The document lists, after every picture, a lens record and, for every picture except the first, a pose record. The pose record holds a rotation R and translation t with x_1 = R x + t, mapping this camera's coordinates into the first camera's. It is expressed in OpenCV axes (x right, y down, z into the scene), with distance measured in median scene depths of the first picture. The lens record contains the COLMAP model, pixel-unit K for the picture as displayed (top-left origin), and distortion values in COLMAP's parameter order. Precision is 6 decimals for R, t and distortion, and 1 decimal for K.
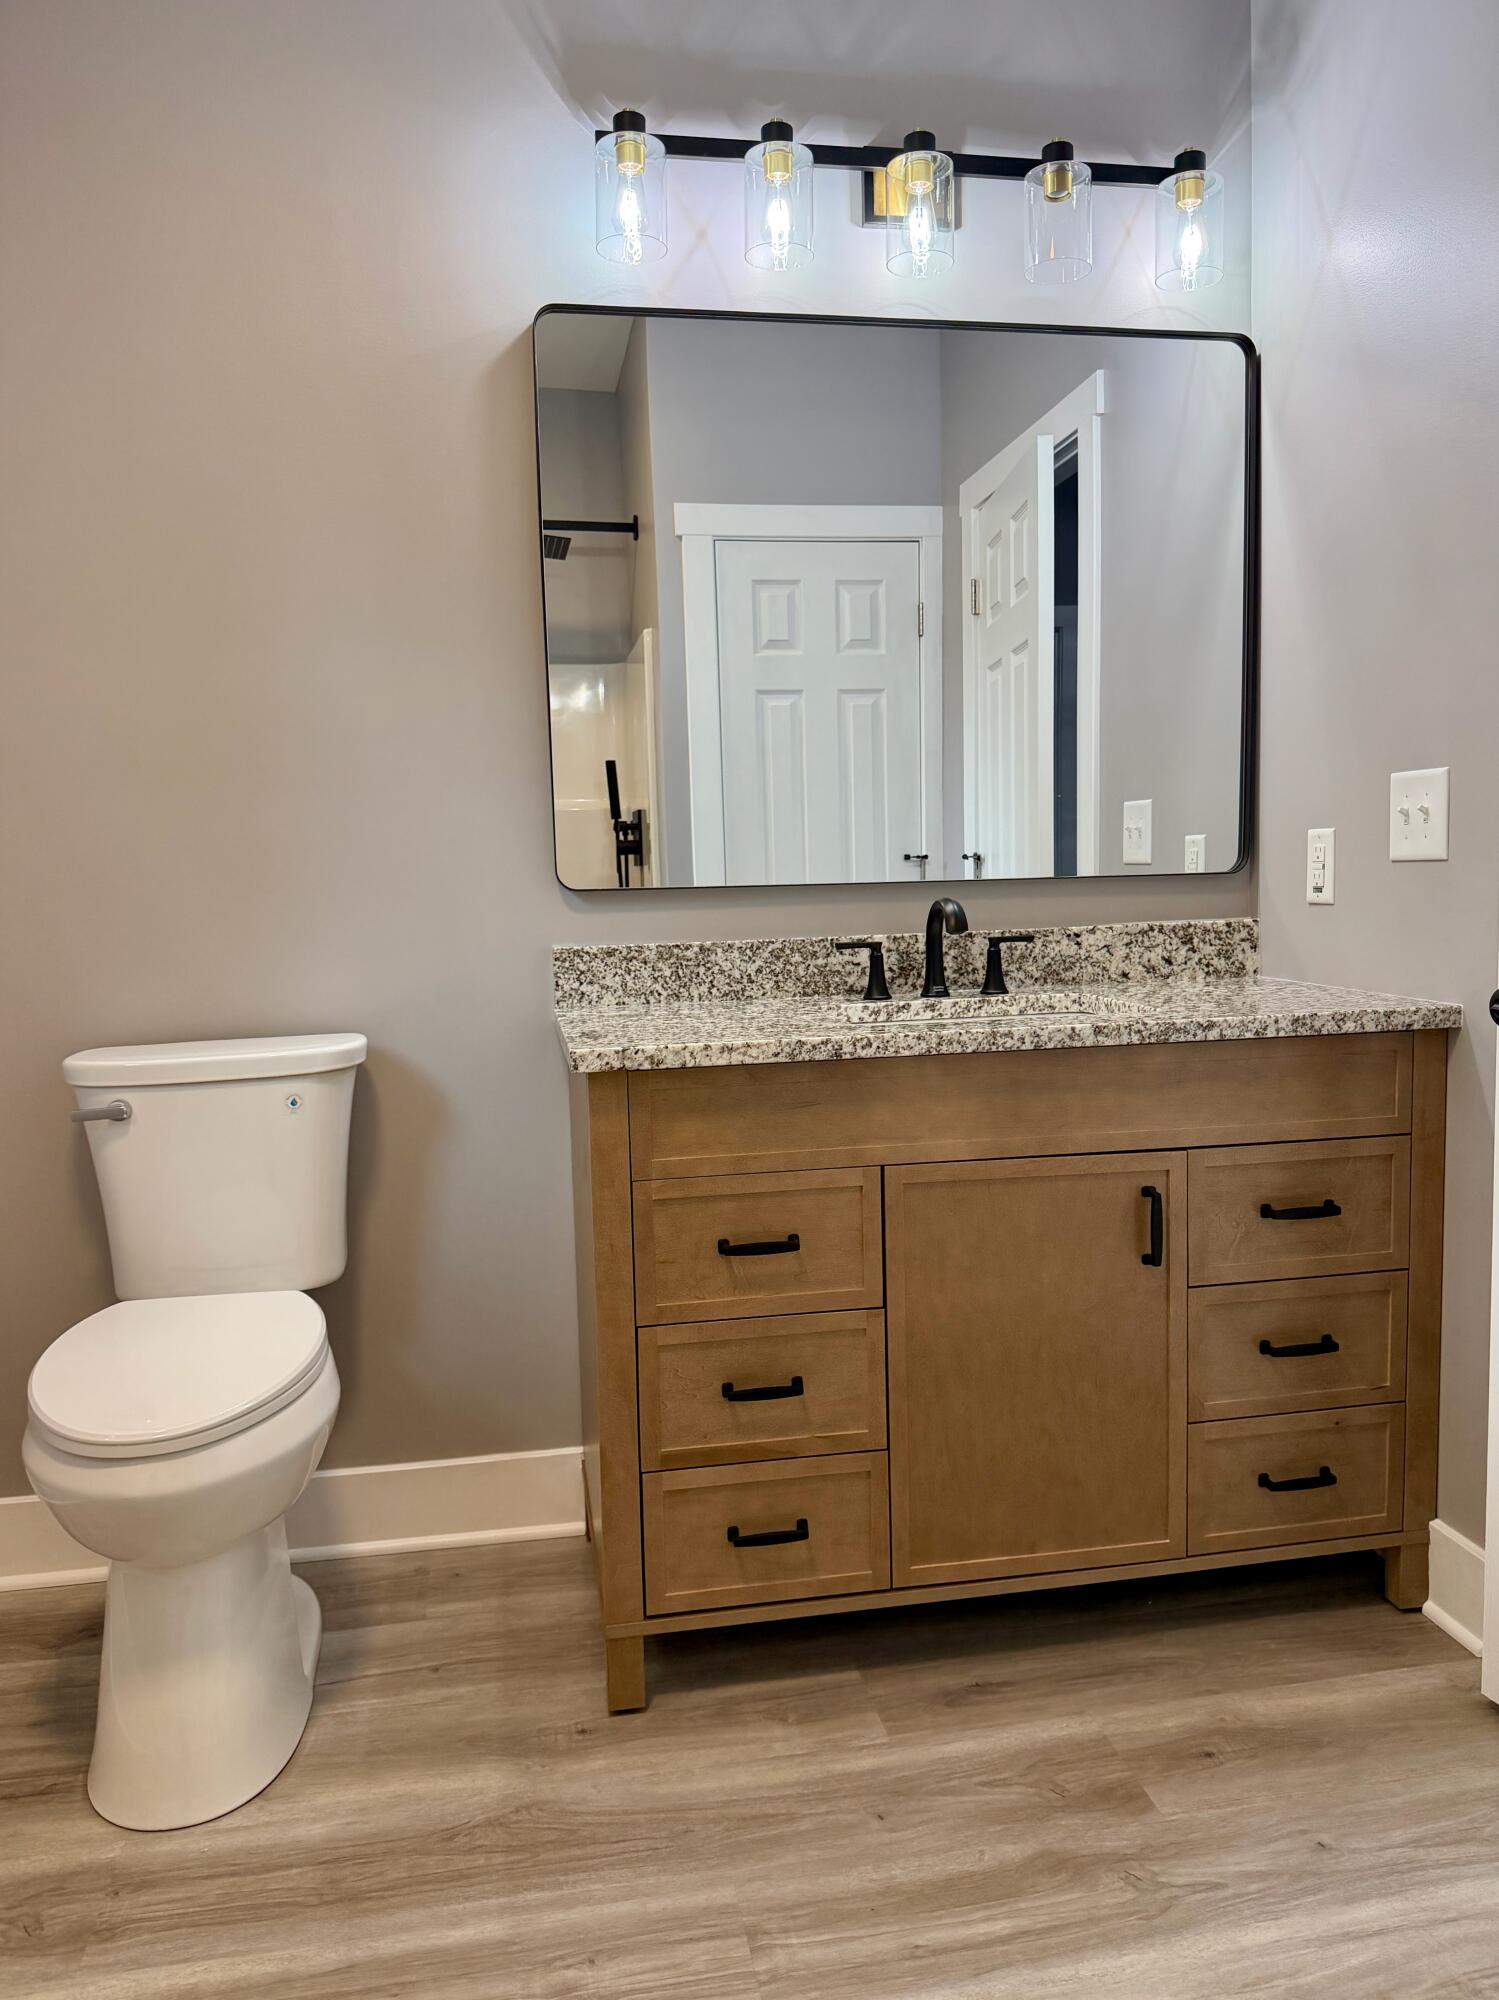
lens RADIAL K [[1415.4, 0, 749.5], [0, 1415.4, 1000.0], [0, 0, 1]] dist [0.059032, -0.051859]
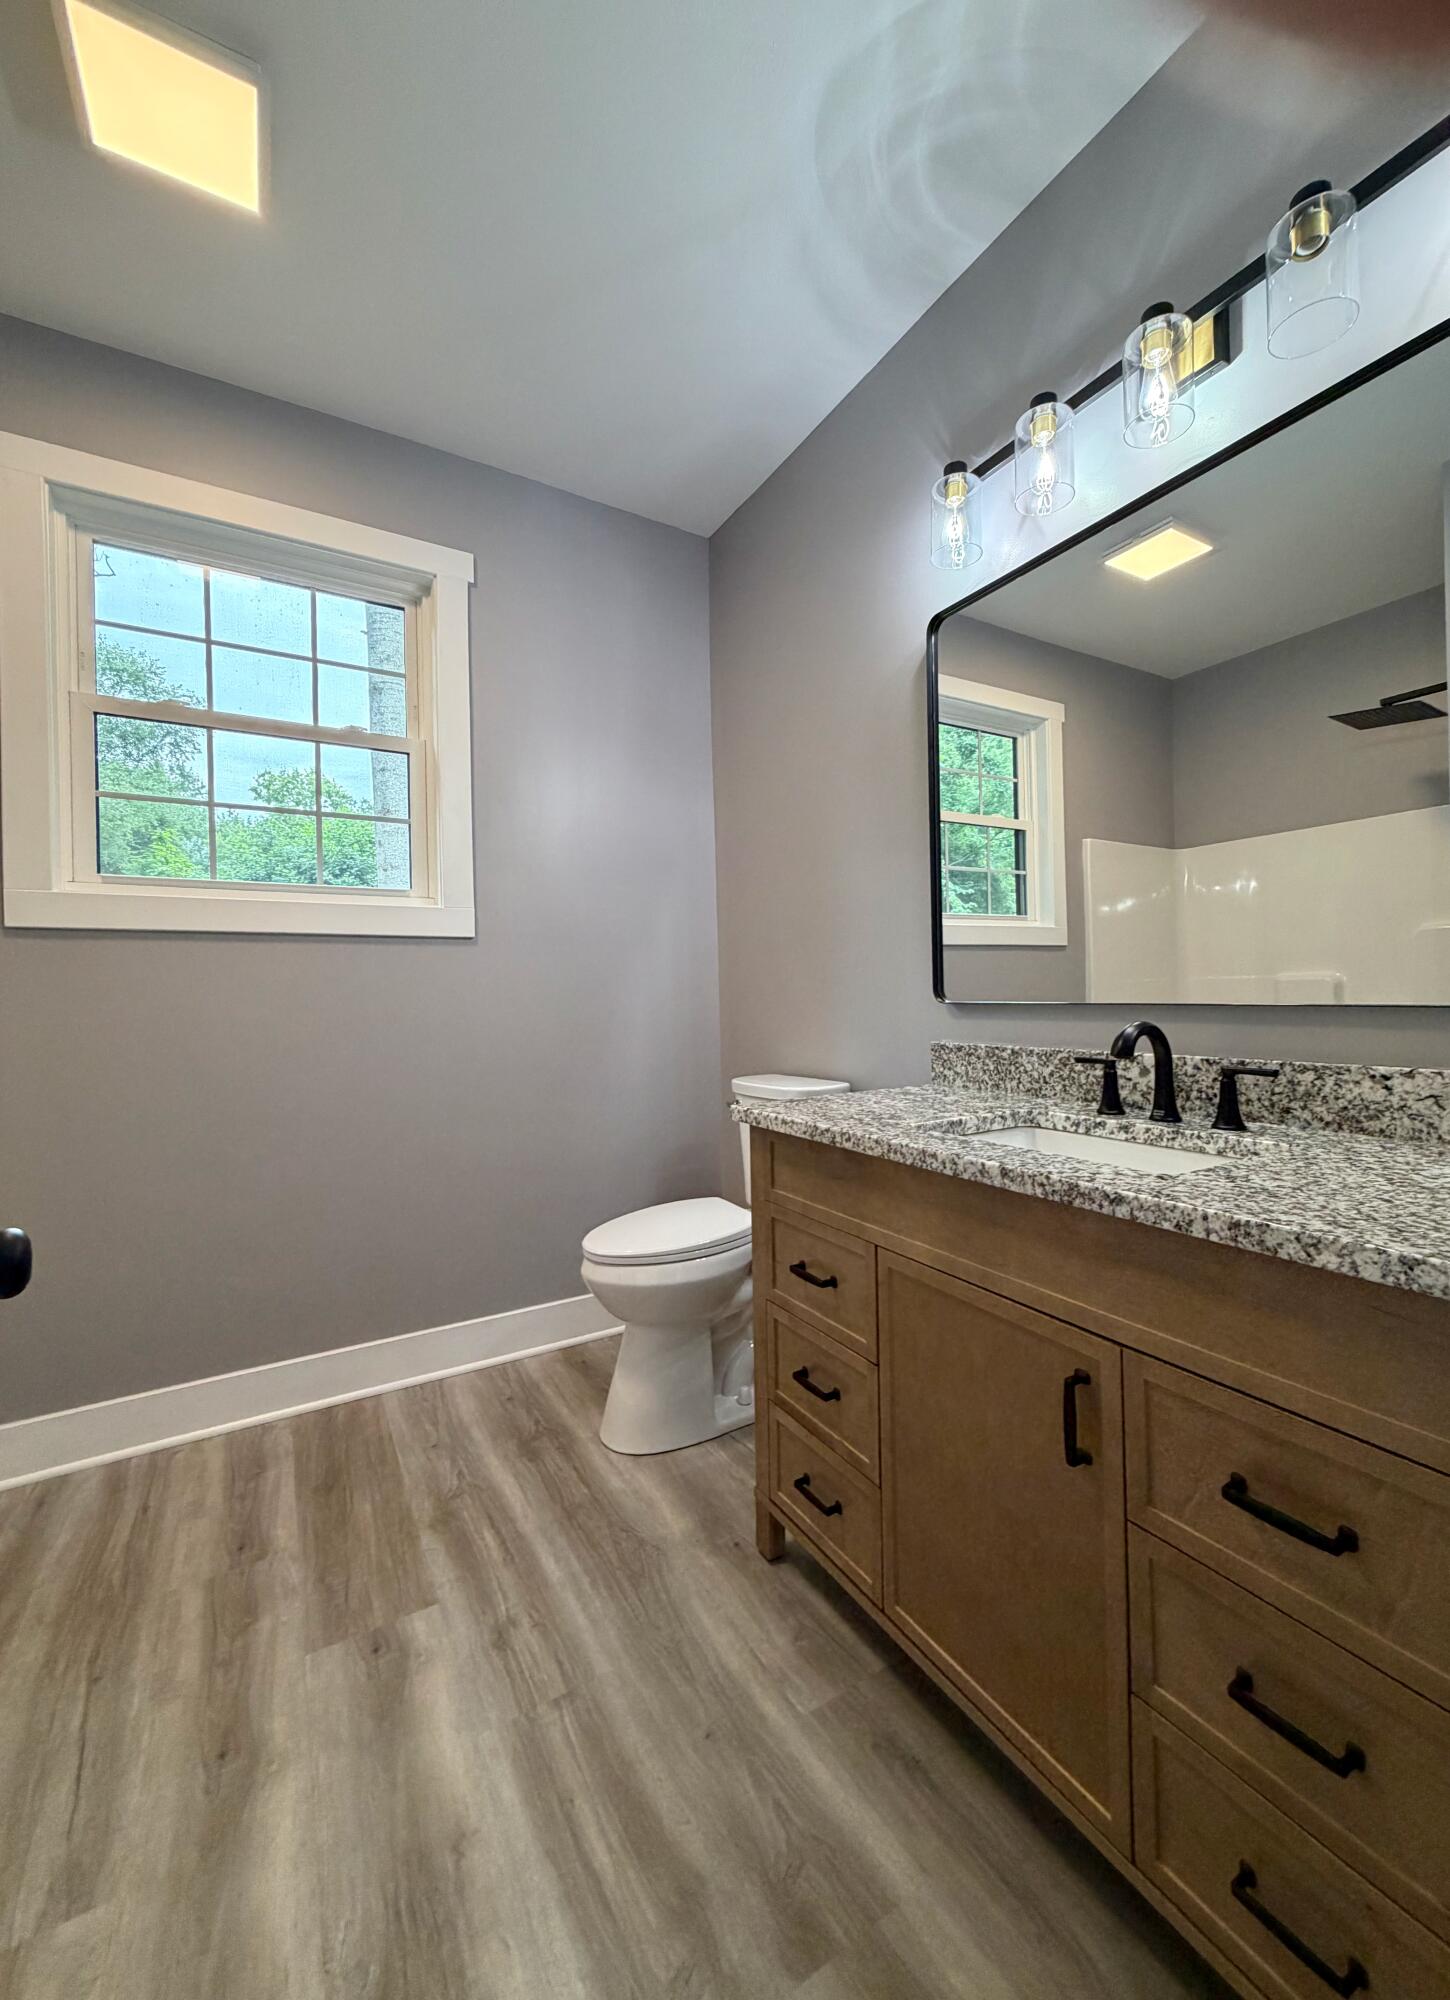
lens RADIAL K [[781.7, 0, 730.0], [0, 781.7, 991.4], [0, 0, 1]] dist [-0.013392, 0.009389]
pose [[0.383015, 0.019476, -0.923537, 0.641217], [-0.080587, 0.996670, -0.012404, -0.076124], [0.920220, 0.079176, 0.383309, 0.615101]]
